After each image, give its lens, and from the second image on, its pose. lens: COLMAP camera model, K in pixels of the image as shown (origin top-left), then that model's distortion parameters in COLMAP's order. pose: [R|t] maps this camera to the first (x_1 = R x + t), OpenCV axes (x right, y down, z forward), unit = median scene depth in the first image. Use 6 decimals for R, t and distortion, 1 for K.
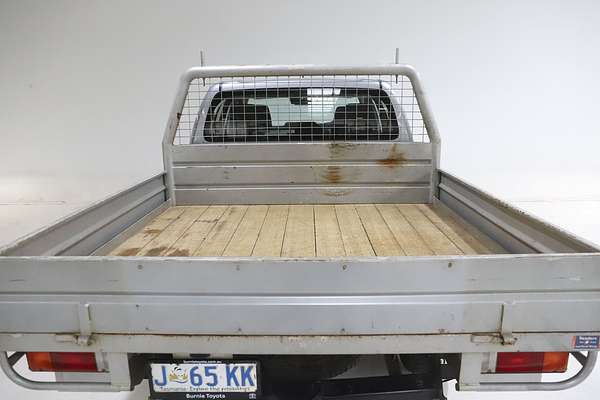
lens RADIAL K [[412.5, 0, 300.1], [0, 412.5, 198.0], [0, 0, 1]] dist [-0.048183, 0.015639]
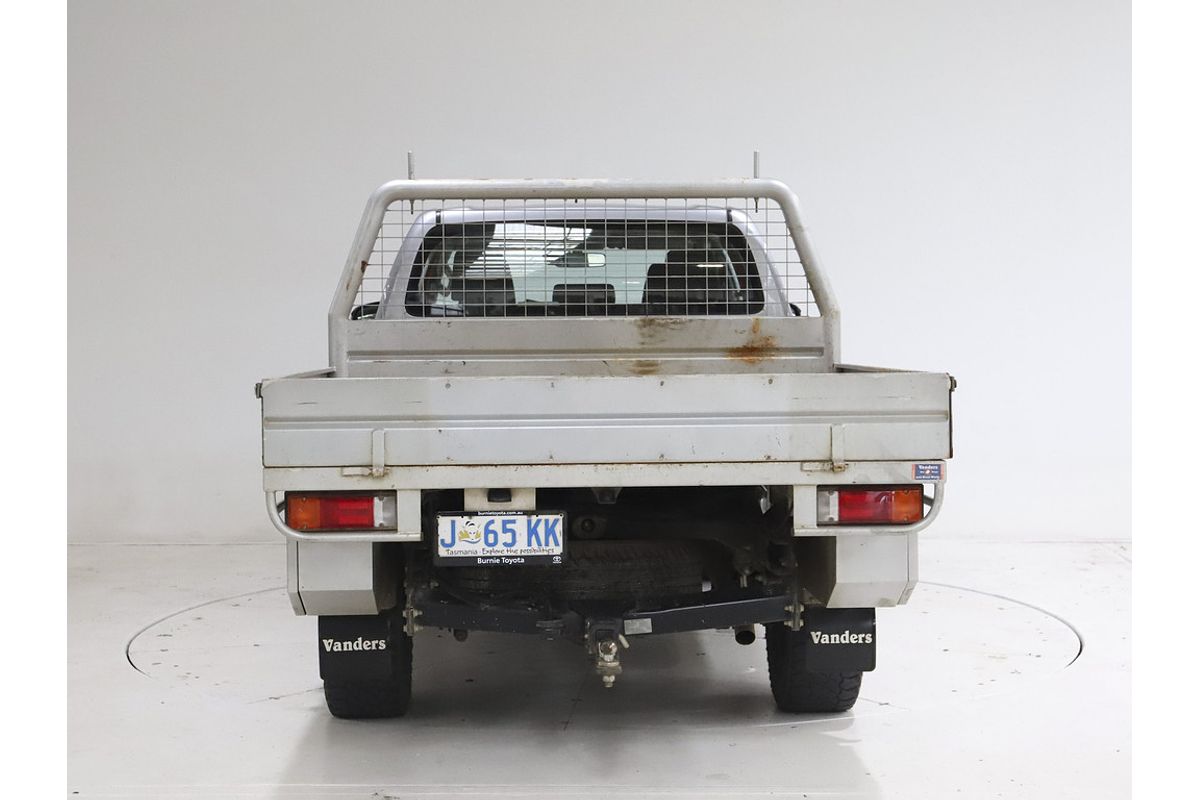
lens RADIAL K [[1735.5, 0, 603.8], [0, 1735.5, 398.4], [0, 0, 1]] dist [0.154771, 0.000000]
pose [[0.998037, 0.002366, 0.062584, -0.123470], [0.009115, 0.983159, -0.182524, 0.409198], [-0.061962, 0.182736, 0.981208, -1.296308]]
